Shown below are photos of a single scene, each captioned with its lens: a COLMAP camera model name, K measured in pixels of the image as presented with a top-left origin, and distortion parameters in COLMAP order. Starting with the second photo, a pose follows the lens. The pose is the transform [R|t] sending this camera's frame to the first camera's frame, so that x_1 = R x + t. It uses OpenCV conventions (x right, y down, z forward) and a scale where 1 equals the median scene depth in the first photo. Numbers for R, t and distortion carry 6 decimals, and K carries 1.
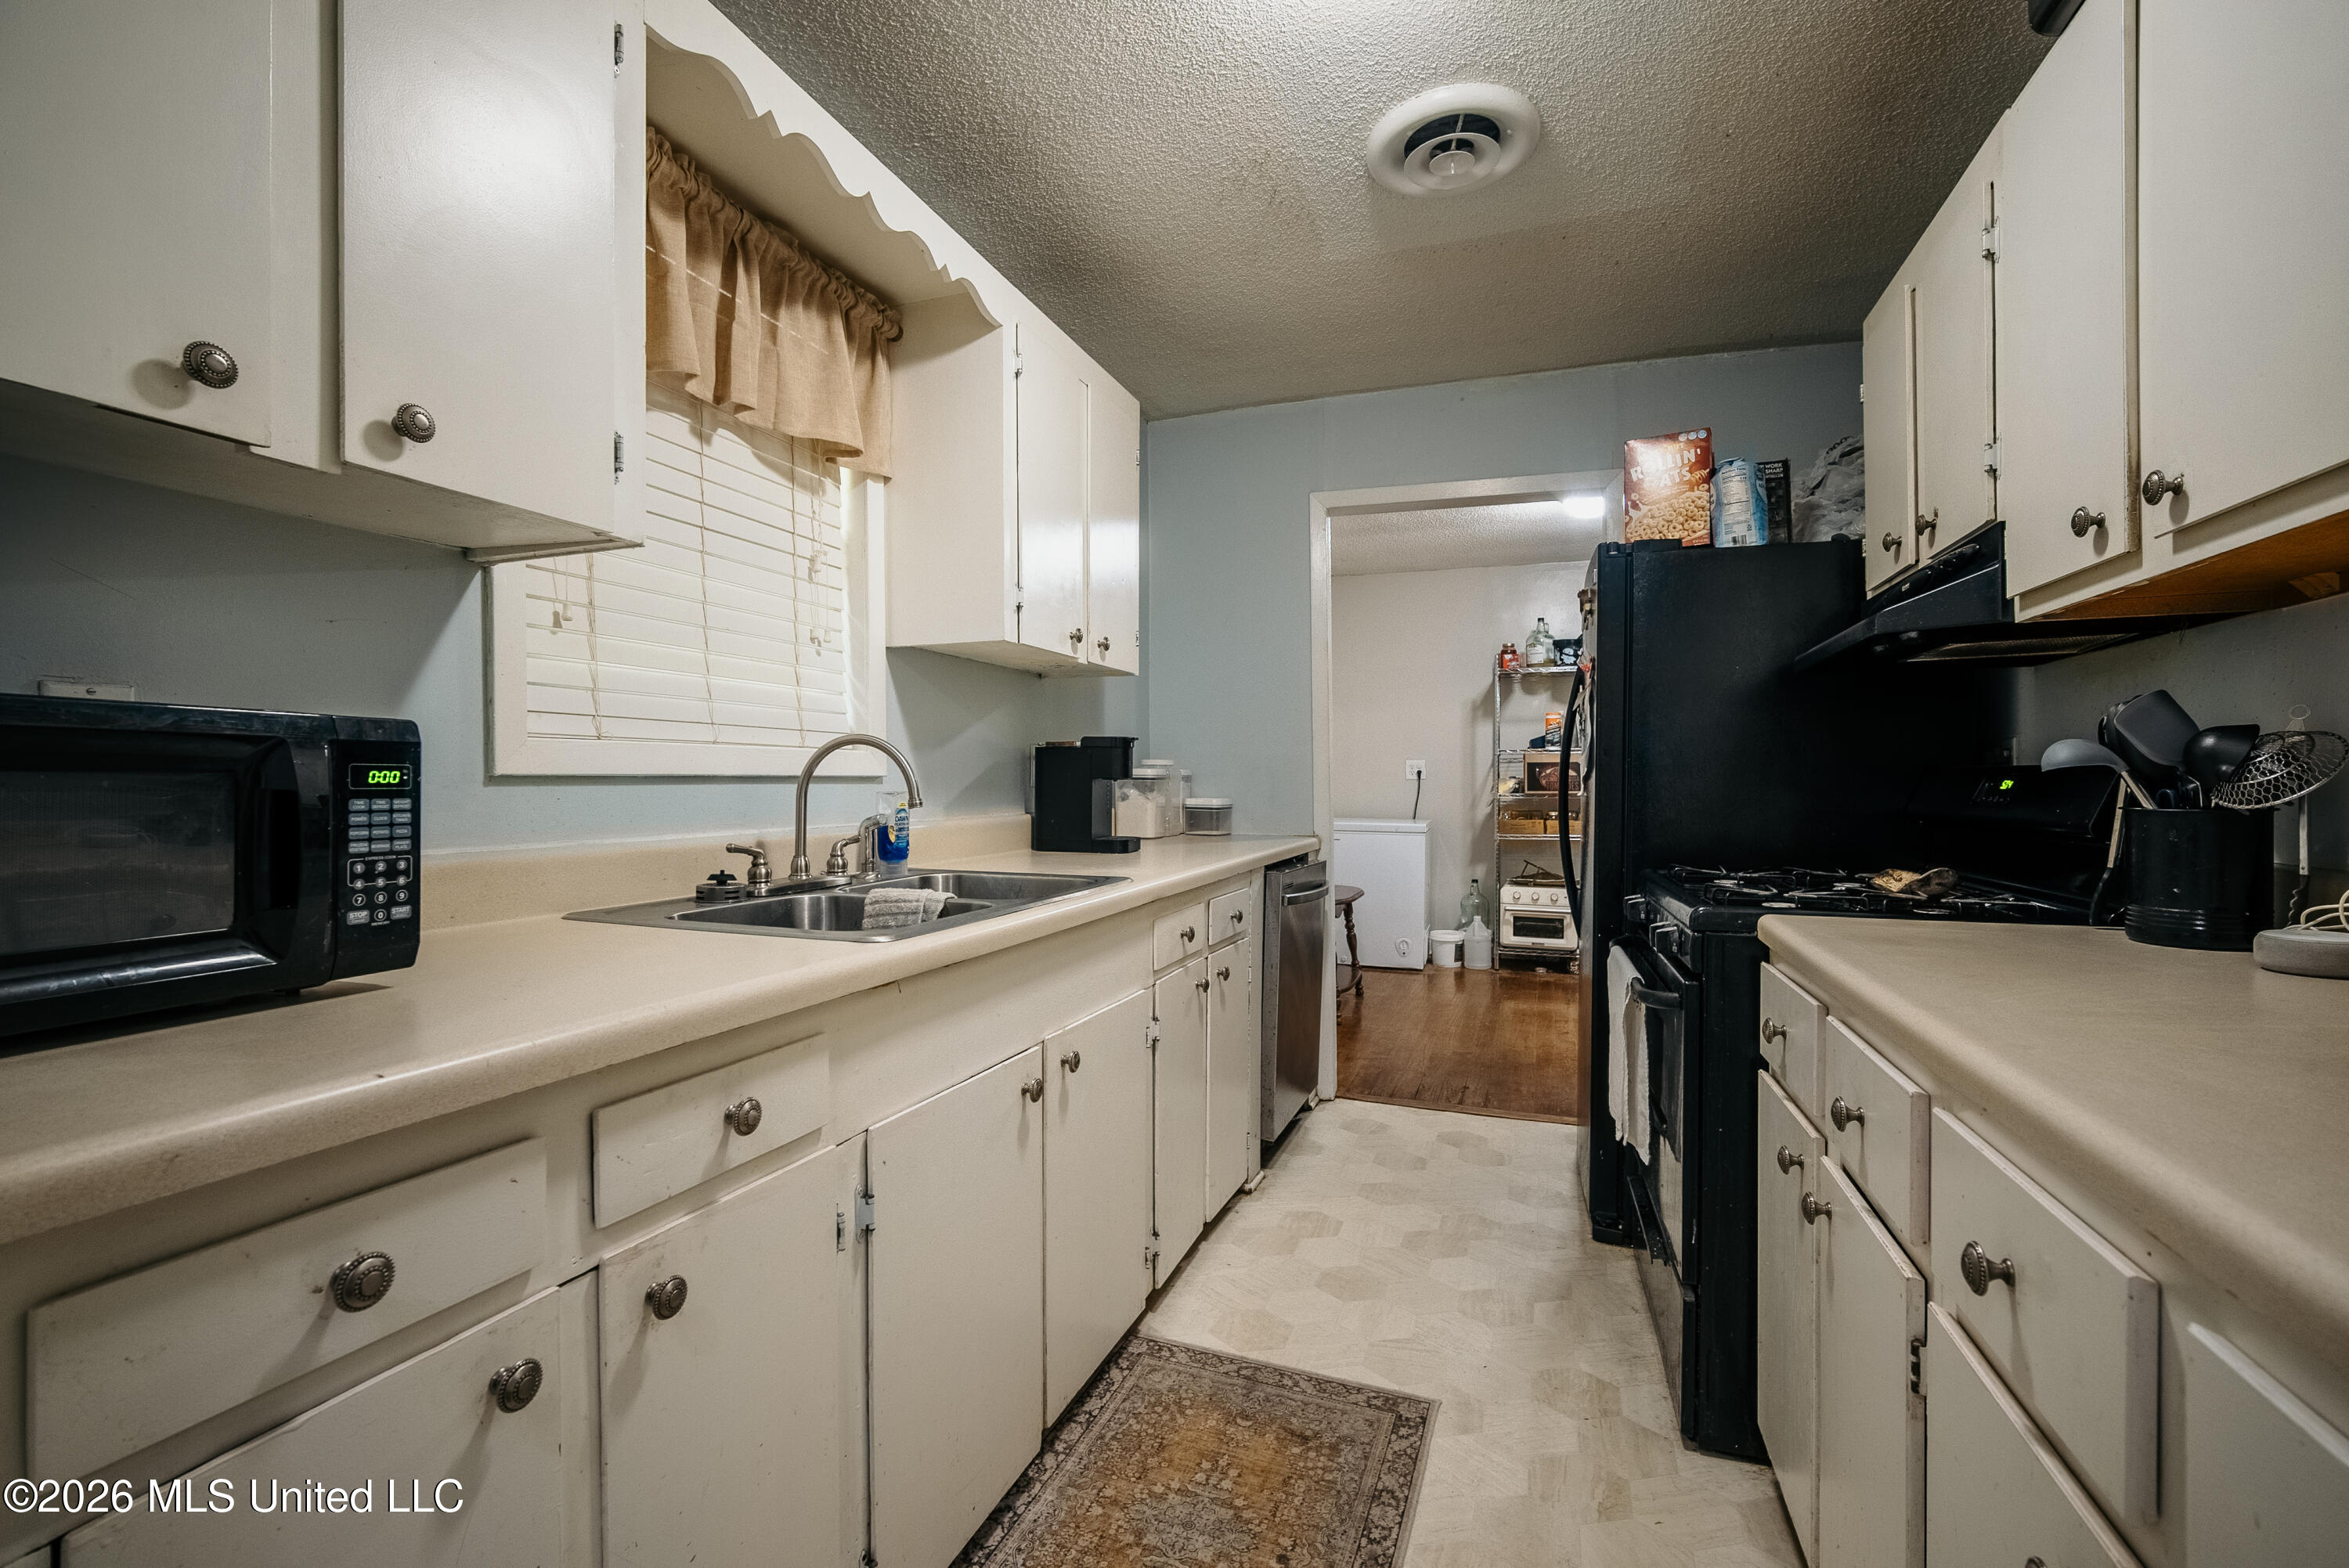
lens RADIAL K [[1035.6, 0, 1181.0], [0, 1035.6, 782.9], [0, 0, 1]] dist [-0.011669, 0.002495]
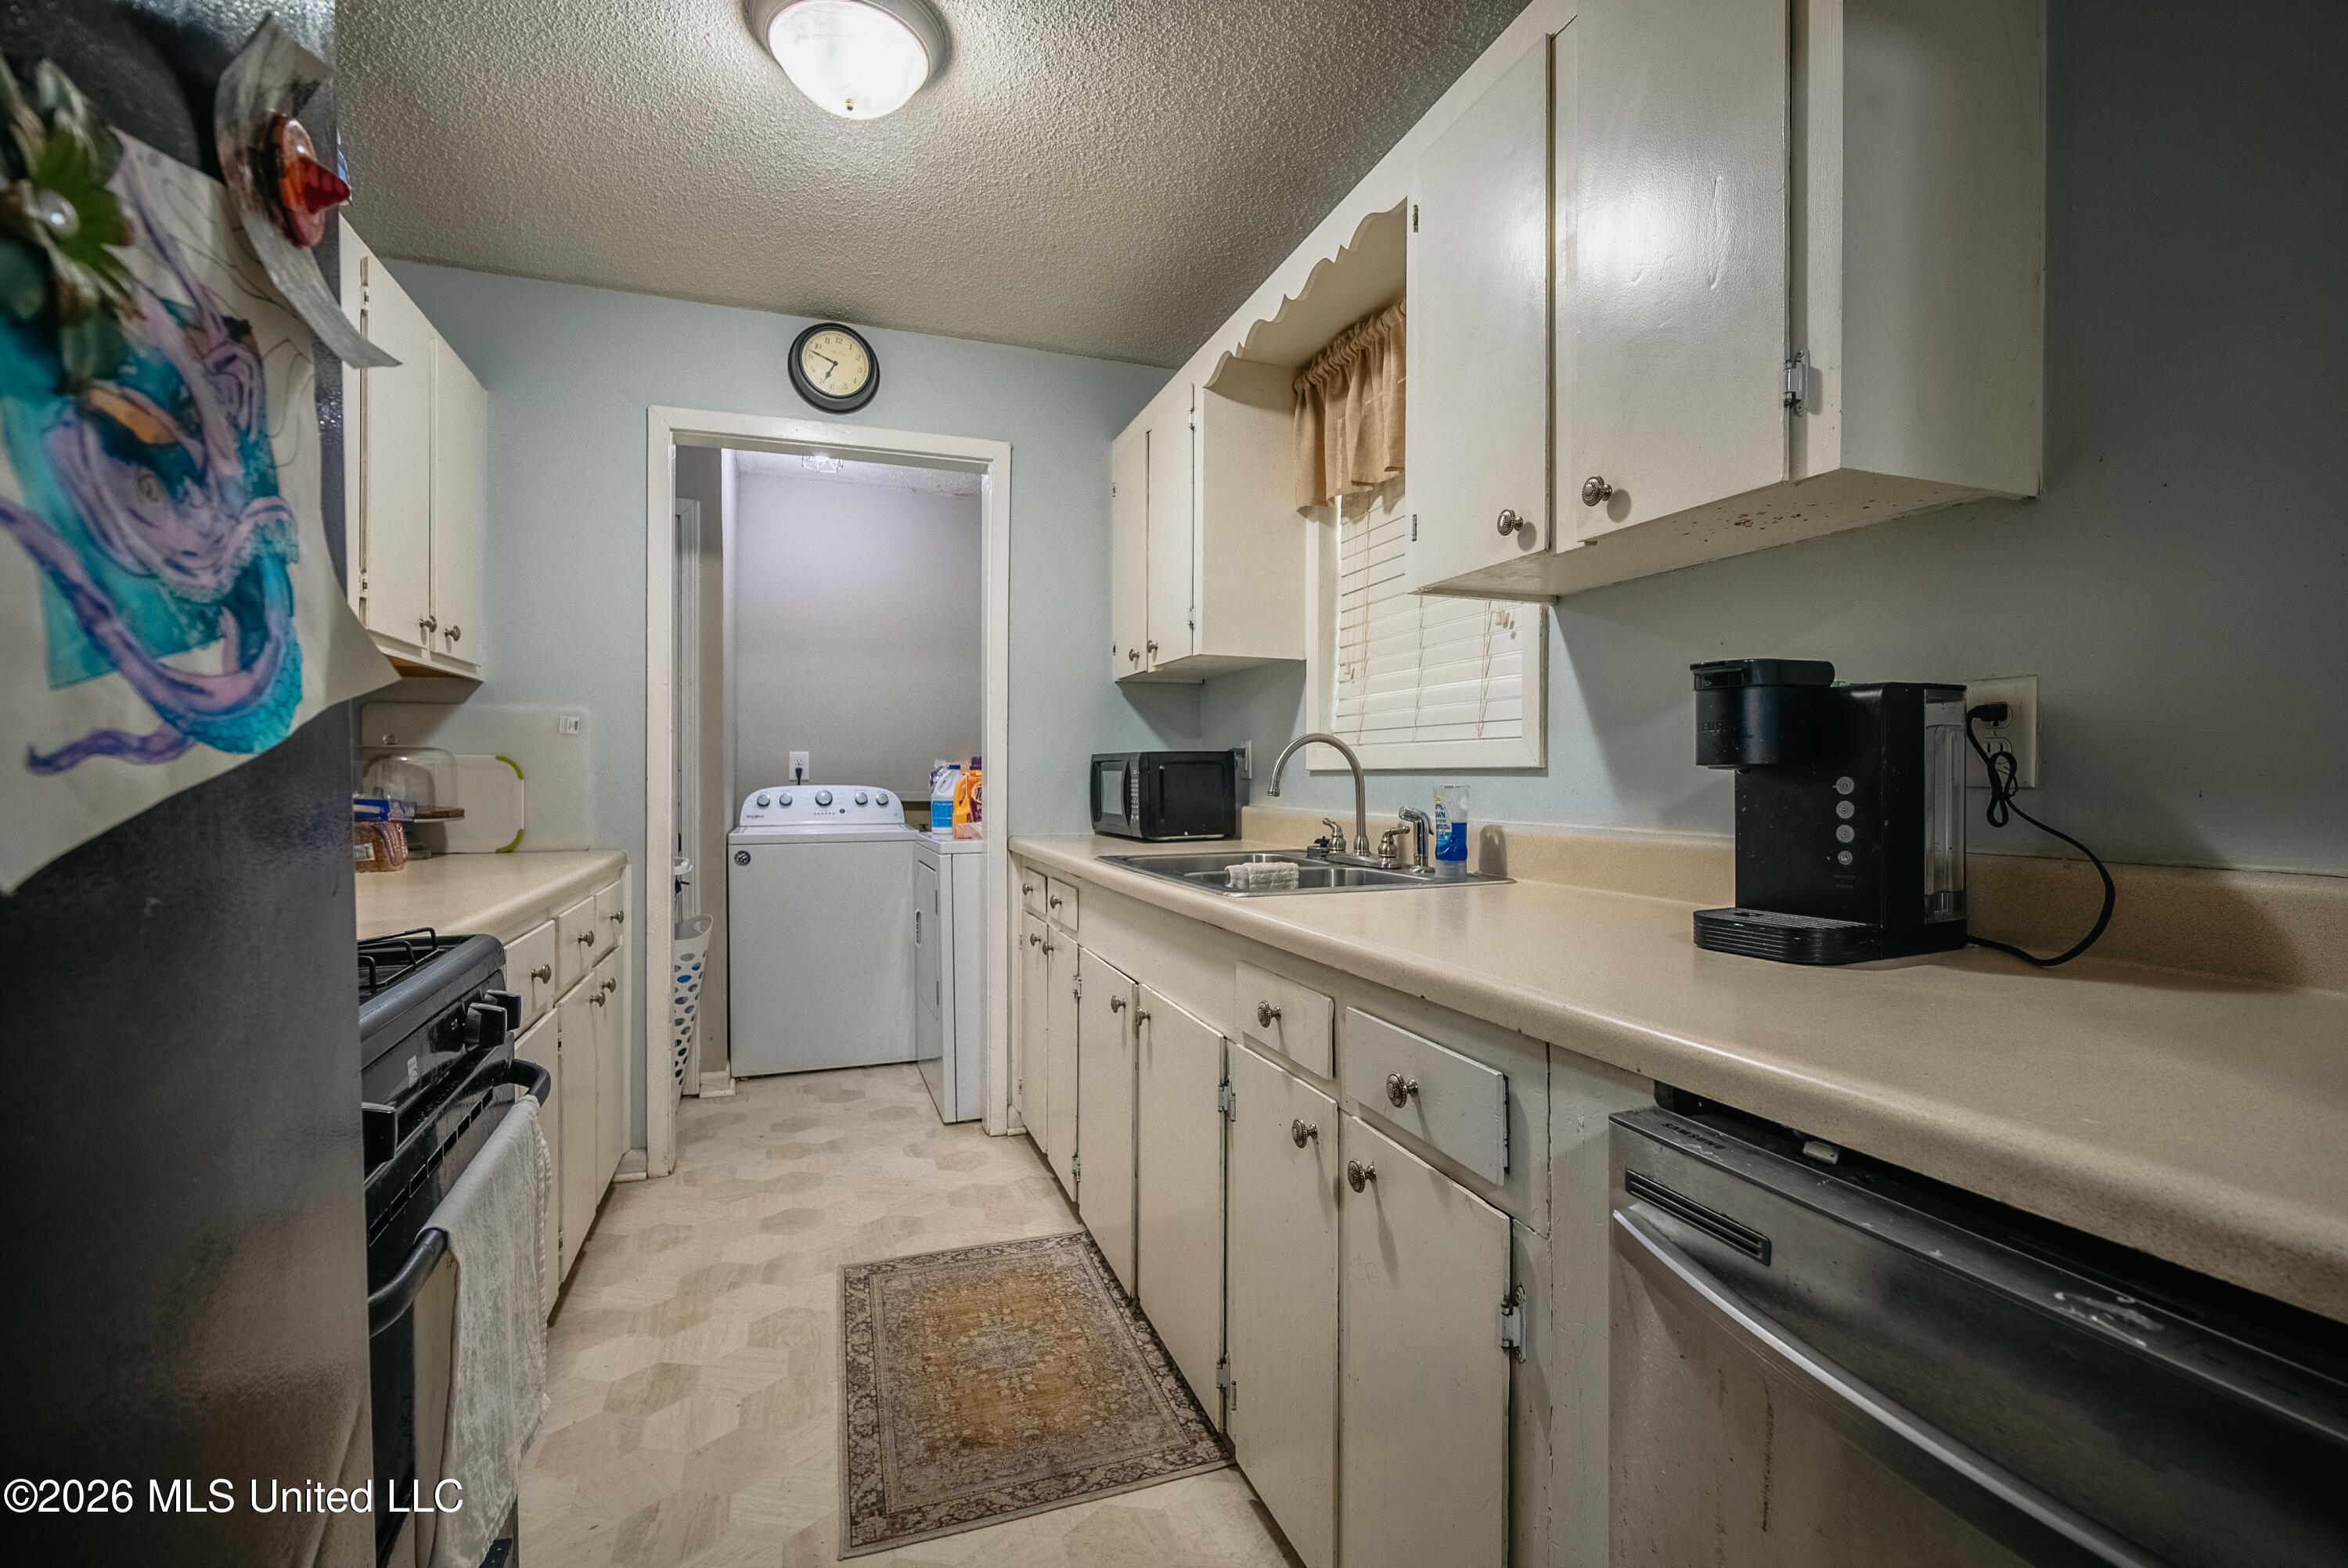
lens RADIAL K [[1035.1, 0, 1162.6], [0, 1035.1, 788.3], [0, 0, 1]] dist [-0.011669, 0.002495]
pose [[-0.778730, 0.005204, -0.627338, 0.572255], [-0.005608, 0.999868, 0.015255, -0.000487], [0.627334, 0.015397, -0.778598, 1.832014]]
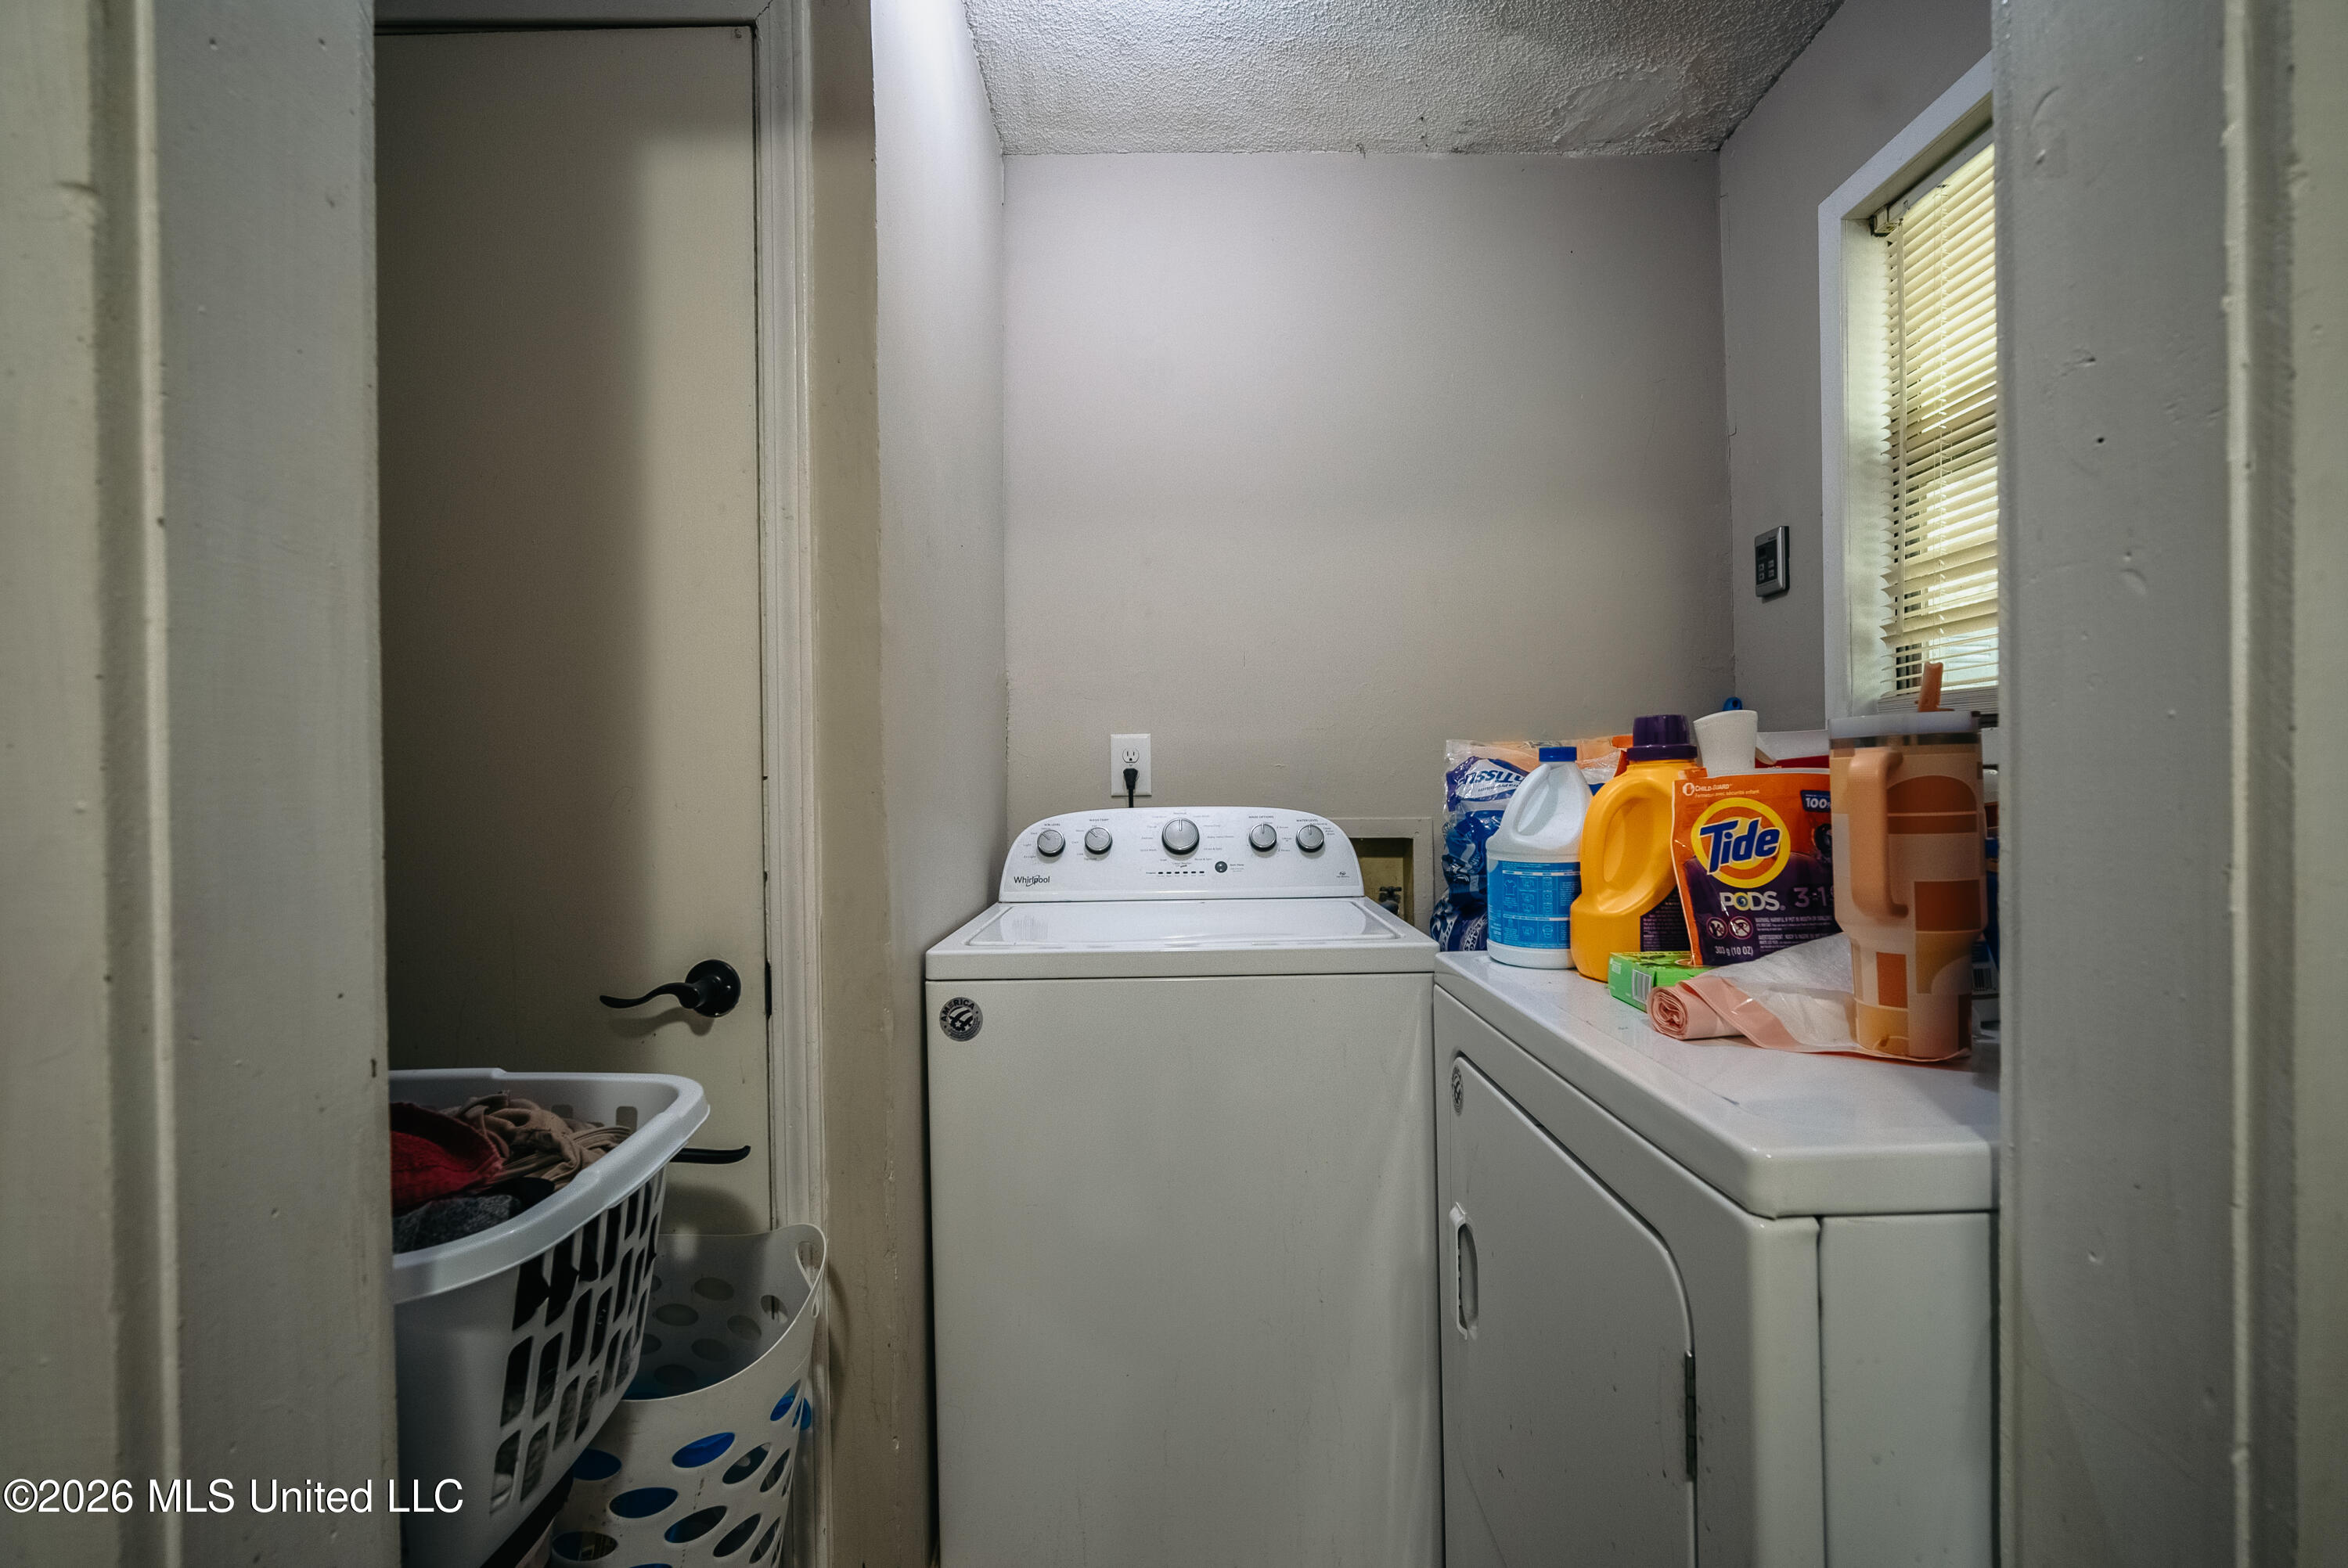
lens RADIAL K [[1035.1, 0, 1171.0], [0, 1035.1, 781.5], [0, 0, 1]] dist [-0.011669, 0.002495]
pose [[-0.943596, 0.012844, -0.330851, 0.337660], [0.011511, 0.999916, 0.005987, 0.000377], [0.330900, 0.001841, -0.943664, 1.232196]]
